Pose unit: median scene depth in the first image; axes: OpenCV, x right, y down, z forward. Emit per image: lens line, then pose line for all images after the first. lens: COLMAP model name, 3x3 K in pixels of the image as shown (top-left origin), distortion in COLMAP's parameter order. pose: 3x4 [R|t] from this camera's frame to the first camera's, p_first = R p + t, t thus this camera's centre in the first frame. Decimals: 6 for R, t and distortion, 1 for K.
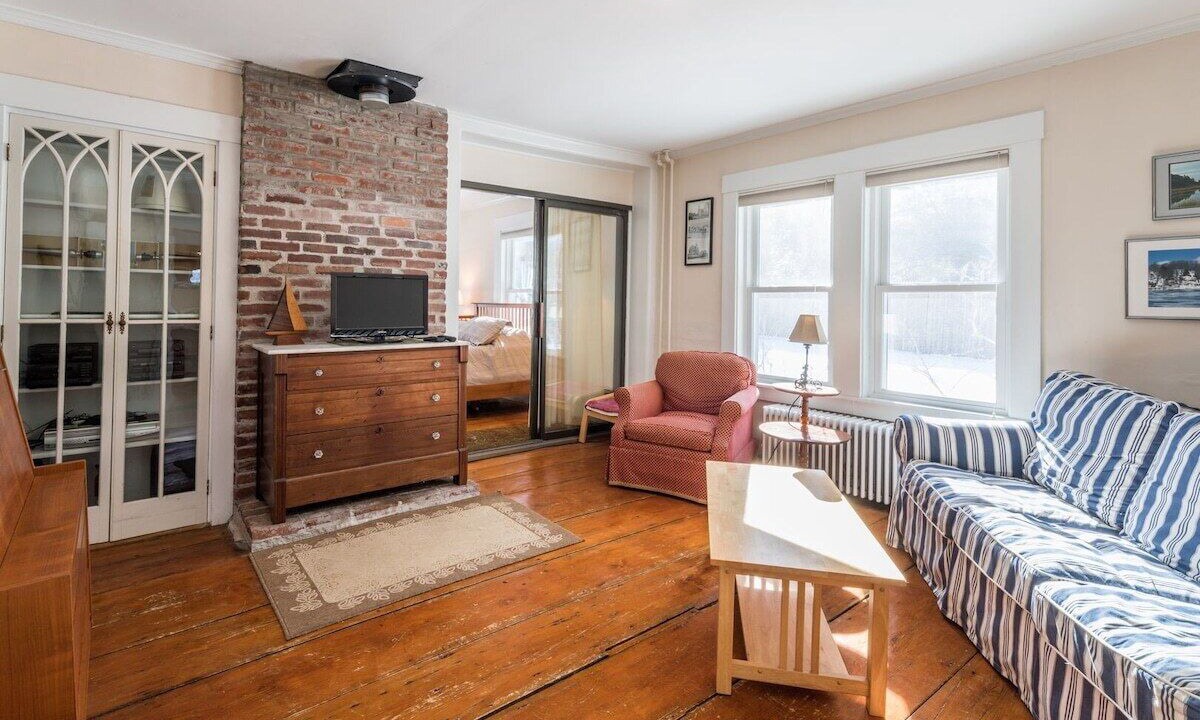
lens RADIAL K [[578.3, 0, 591.7], [0, 578.3, 295.0], [0, 0, 1]] dist [-0.000383, -0.001214]
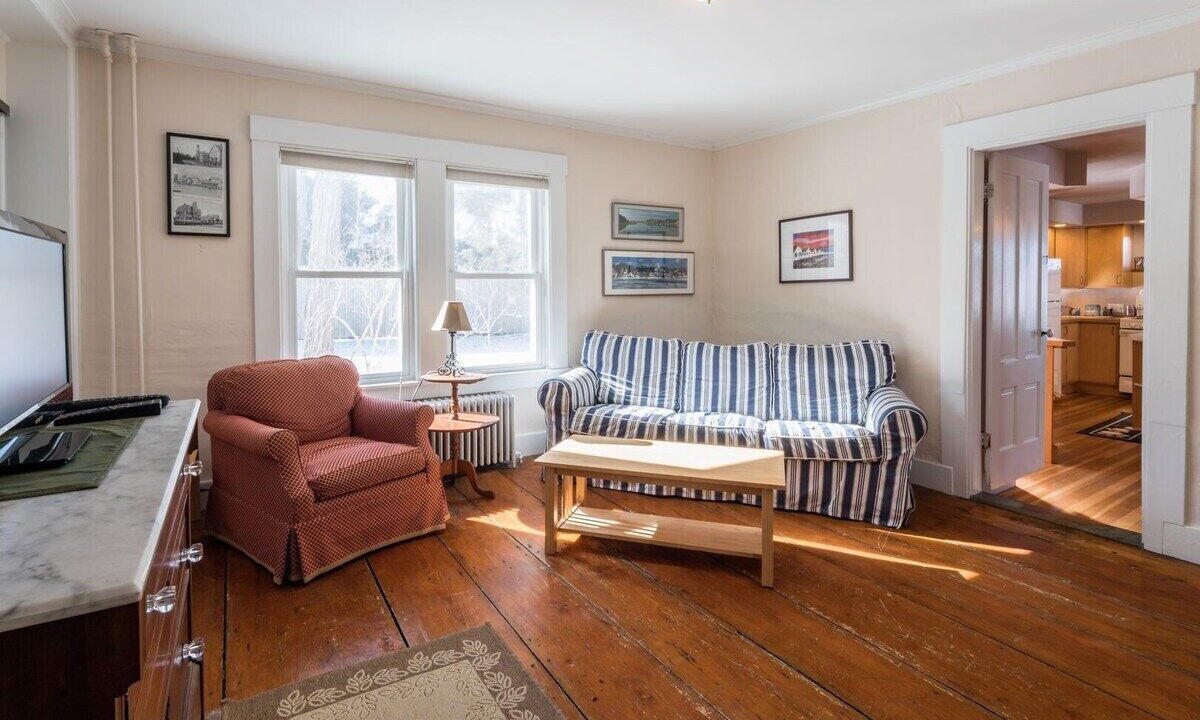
lens RADIAL K [[578.3, 0, 598.8], [0, 578.3, 294.2], [0, 0, 1]] dist [-0.000383, -0.001214]
pose [[0.117362, -0.021106, 0.992865, -0.582949], [-0.003907, 0.999757, 0.021715, -0.001199], [-0.993082, -0.006428, 0.117251, 0.649036]]
